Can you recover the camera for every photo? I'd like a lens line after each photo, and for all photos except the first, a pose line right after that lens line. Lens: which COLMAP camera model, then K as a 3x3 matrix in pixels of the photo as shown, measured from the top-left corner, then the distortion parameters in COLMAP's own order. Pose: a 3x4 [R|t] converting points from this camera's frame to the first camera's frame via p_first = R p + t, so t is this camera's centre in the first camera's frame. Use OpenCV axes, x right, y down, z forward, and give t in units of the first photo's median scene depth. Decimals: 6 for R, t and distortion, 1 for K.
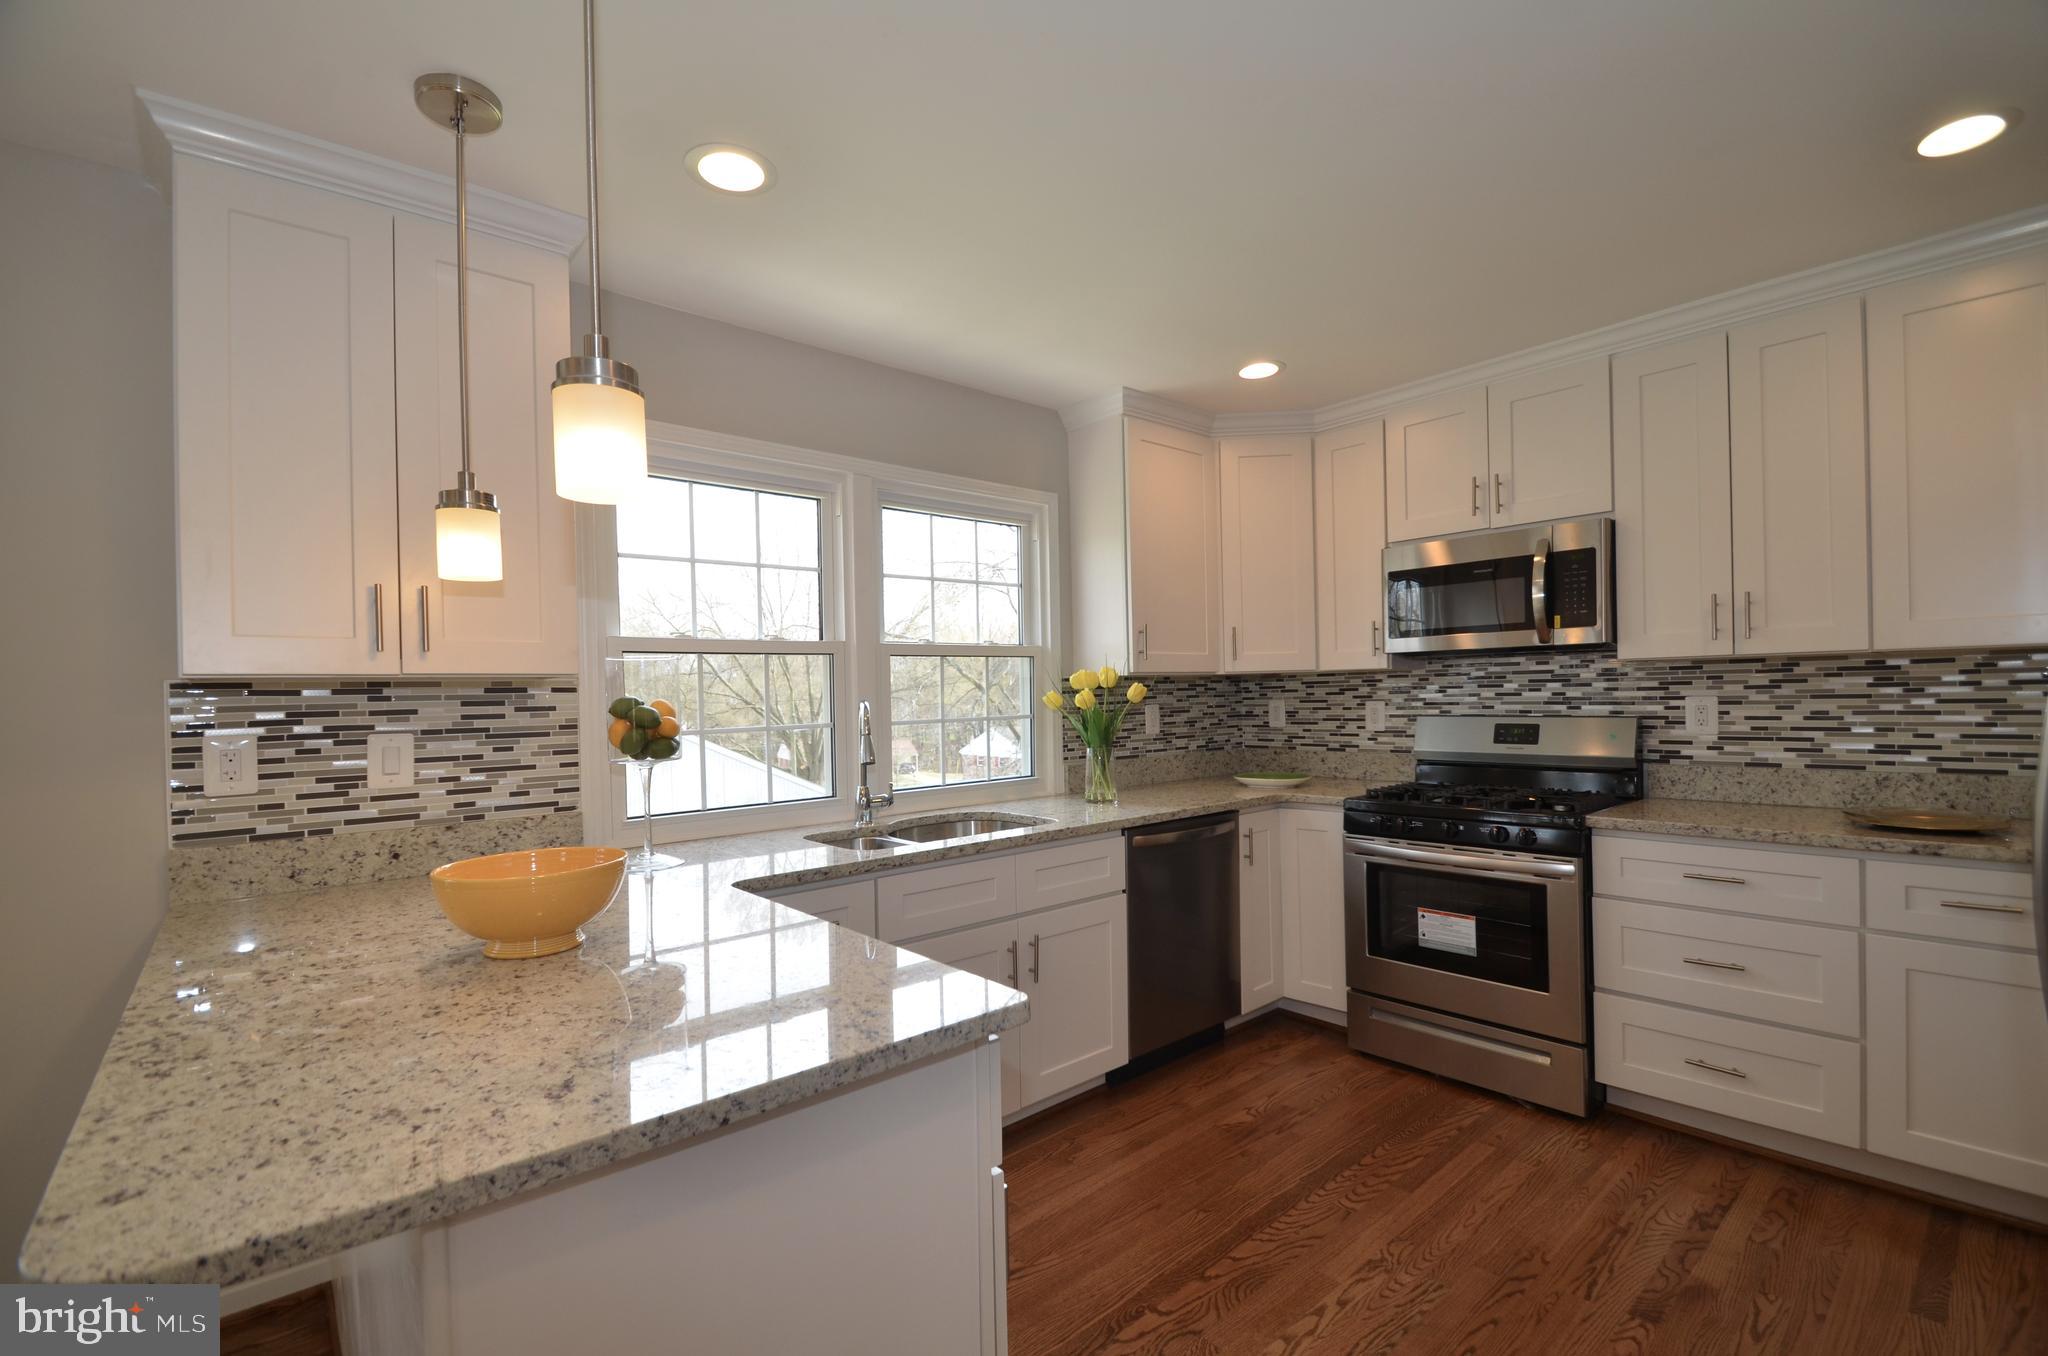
lens RADIAL K [[892.1, 0, 1040.7], [0, 892.1, 697.2], [0, 0, 1]] dist [0.007831, -0.011968]
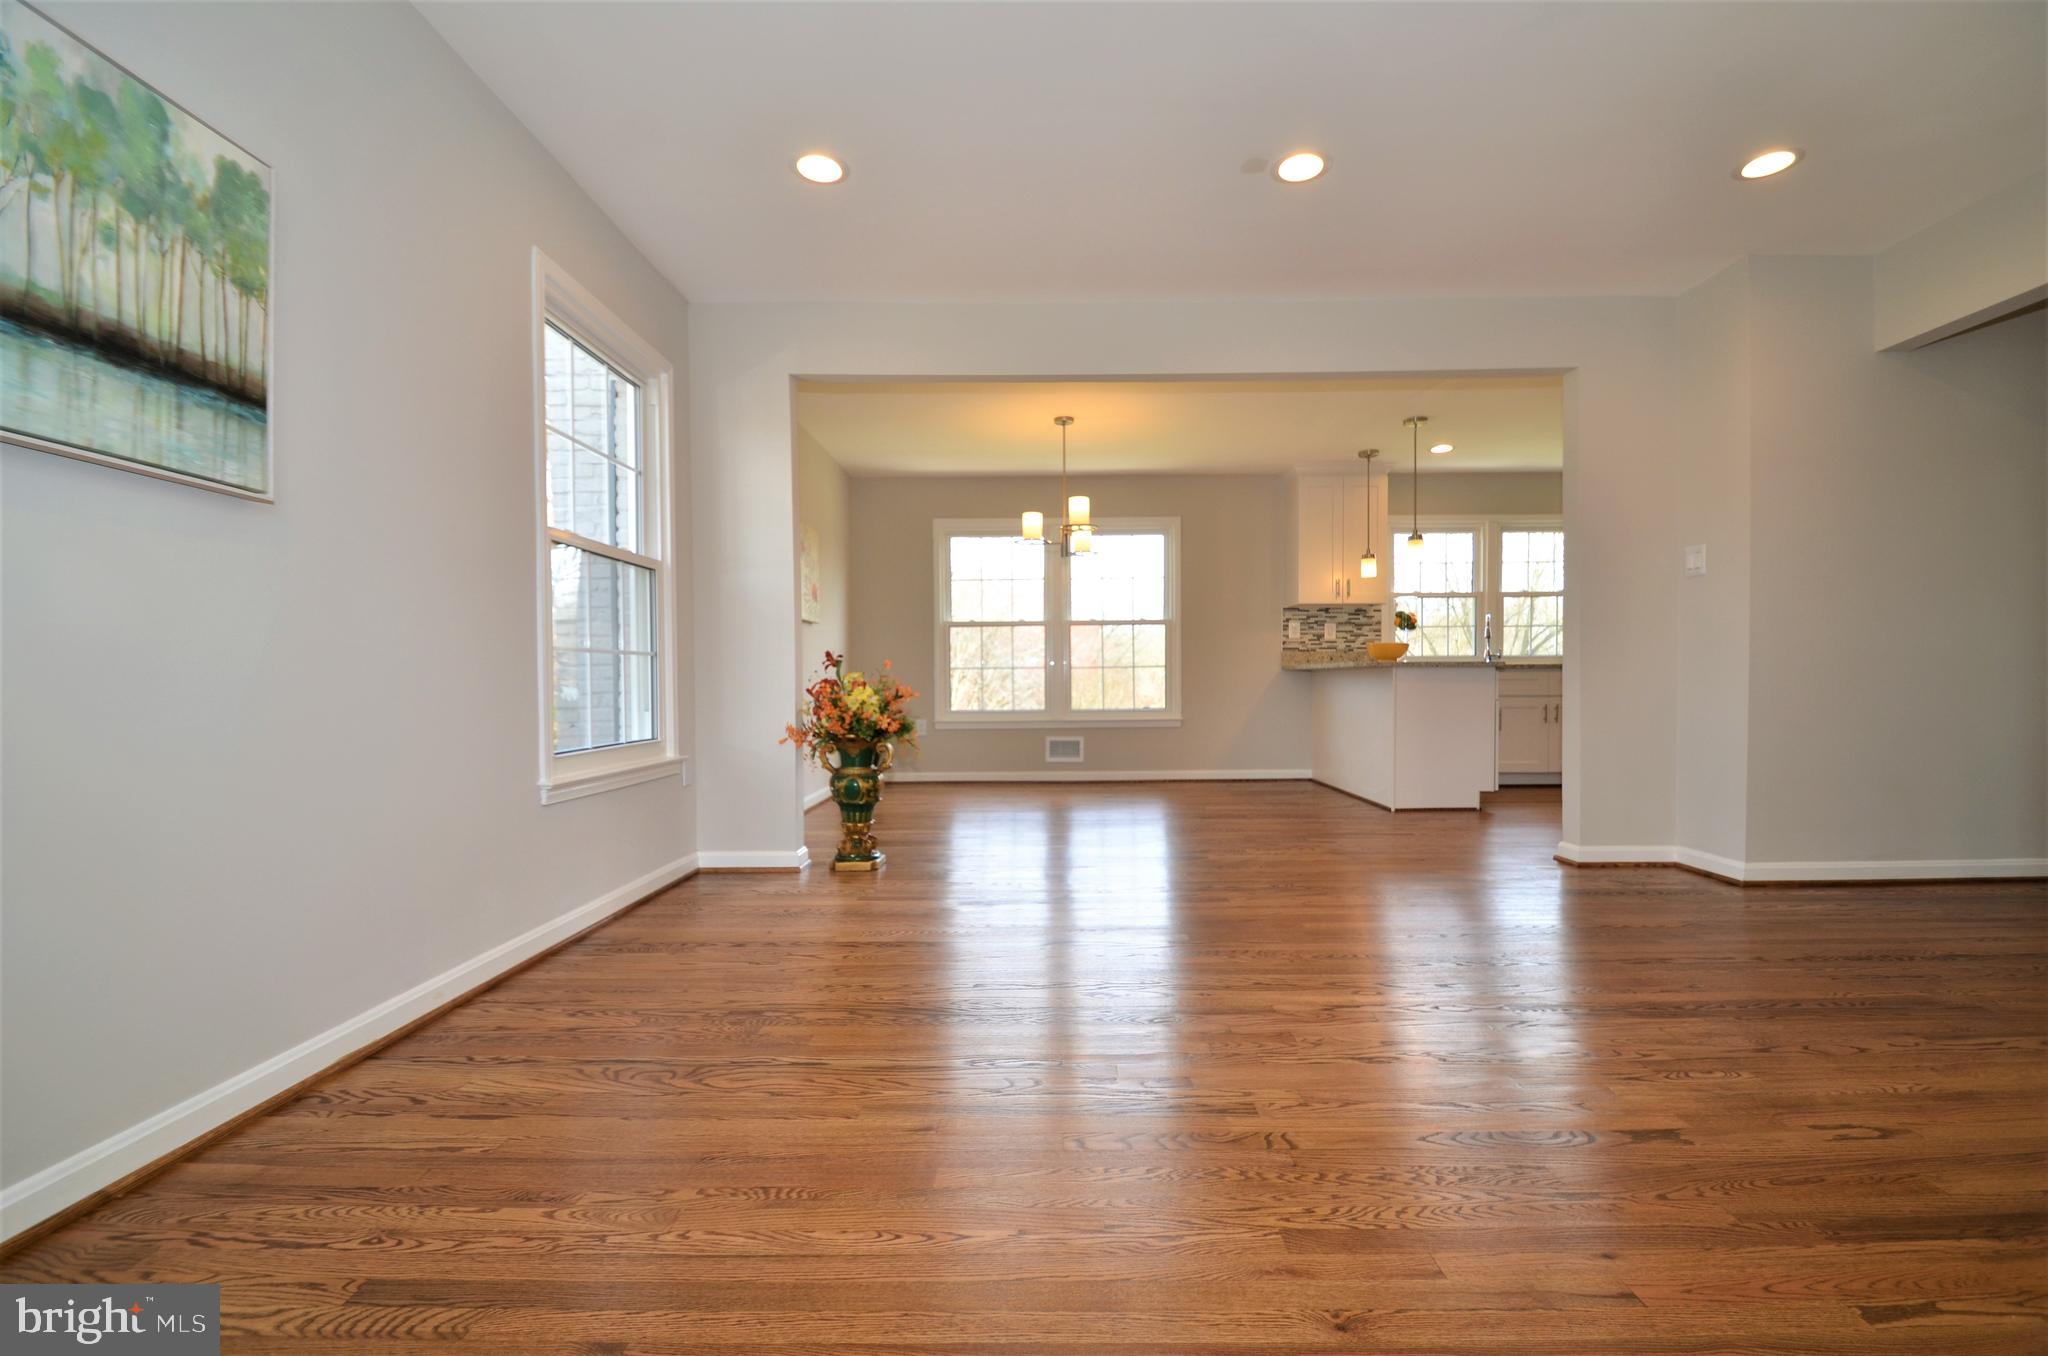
lens RADIAL K [[892.1, 0, 1043.3], [0, 892.1, 695.4], [0, 0, 1]] dist [0.007831, -0.011968]
pose [[0.747583, 0.031446, -0.663423, 0.544213], [-0.014987, 0.999423, 0.030484, 0.175230], [0.663999, -0.012847, 0.747623, -1.728542]]
